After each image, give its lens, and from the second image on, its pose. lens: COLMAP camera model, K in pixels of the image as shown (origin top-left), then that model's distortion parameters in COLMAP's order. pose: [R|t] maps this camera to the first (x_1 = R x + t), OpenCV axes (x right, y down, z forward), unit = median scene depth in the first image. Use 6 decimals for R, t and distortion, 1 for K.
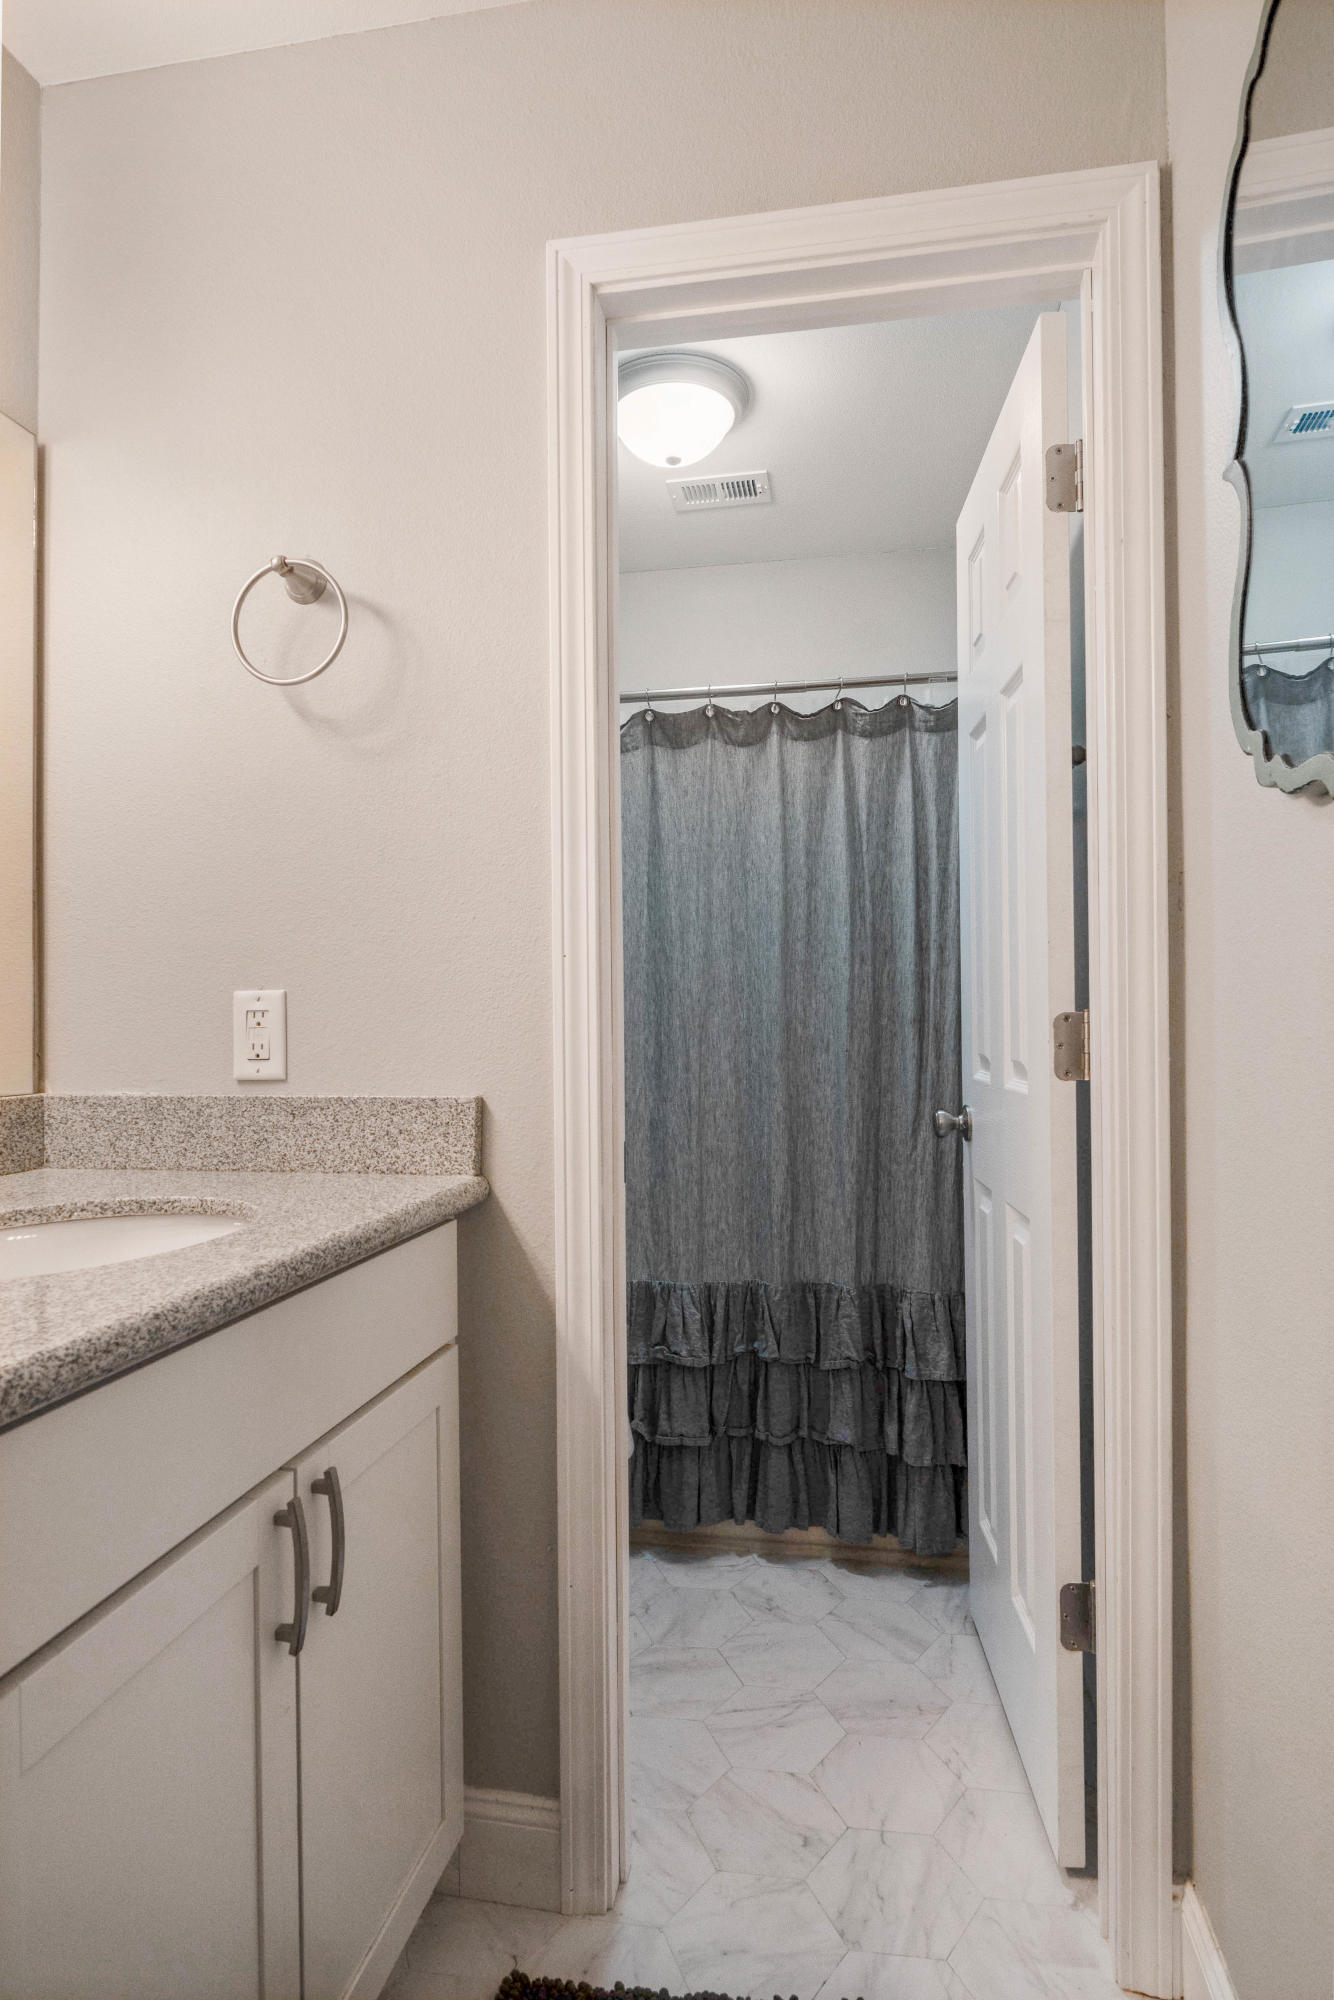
lens RADIAL K [[1076.7, 0, 667.0], [0, 1076.7, 1000.0], [0, 0, 1]] dist [-0.006981, 0.000762]
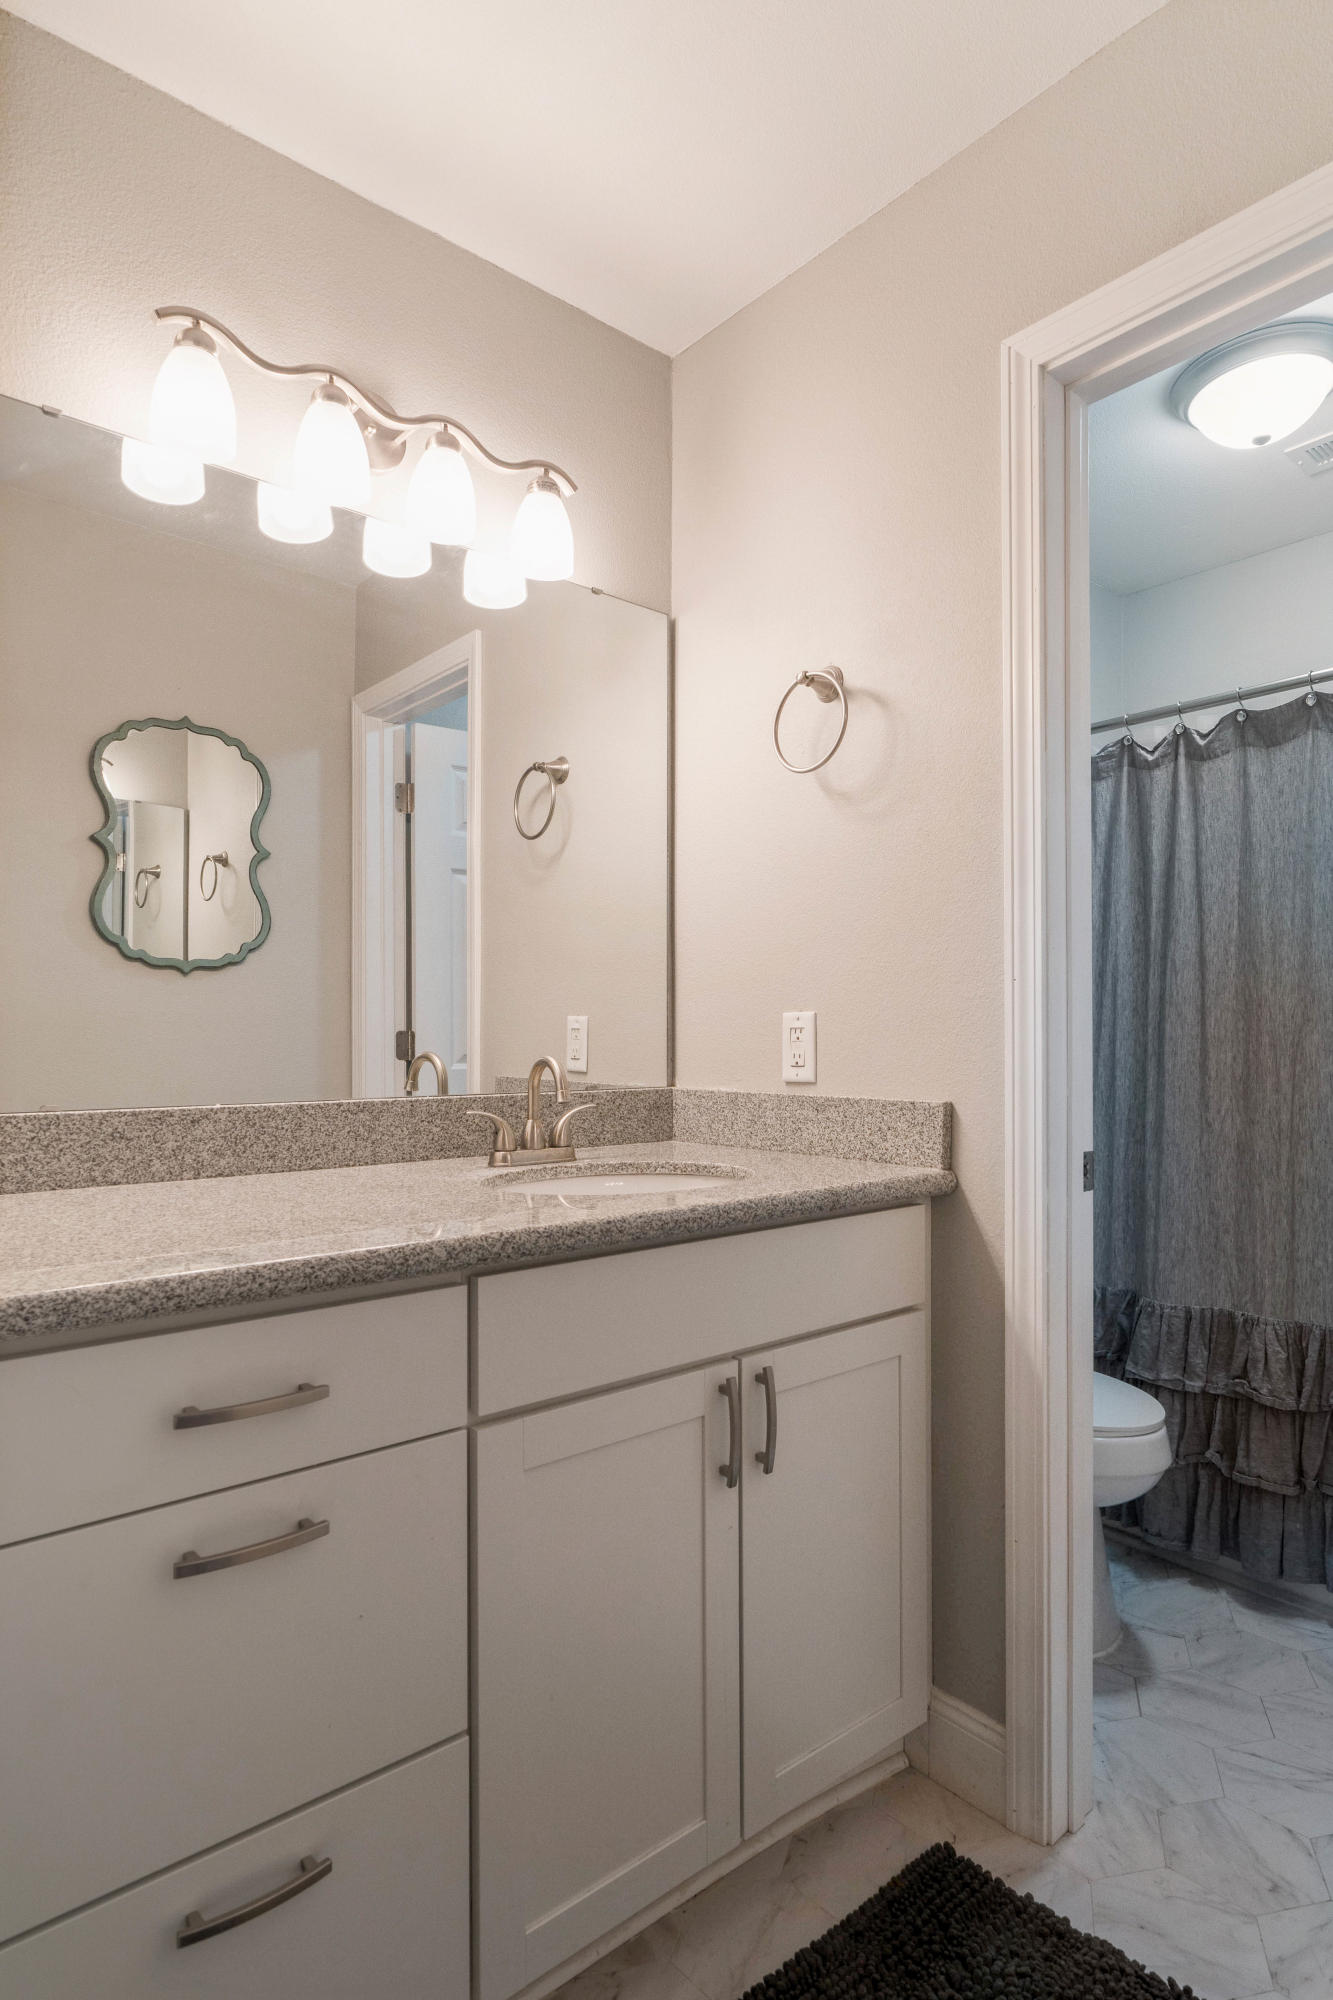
lens RADIAL K [[1092.0, 0, 668.7], [0, 1092.0, 1017.7], [0, 0, 1]] dist [-0.006001, -0.001380]
pose [[0.768107, -0.004770, -0.640303, 0.321168], [0.006543, 0.999979, 0.000400, -0.003655], [0.640287, -0.004497, 0.768122, -0.091458]]
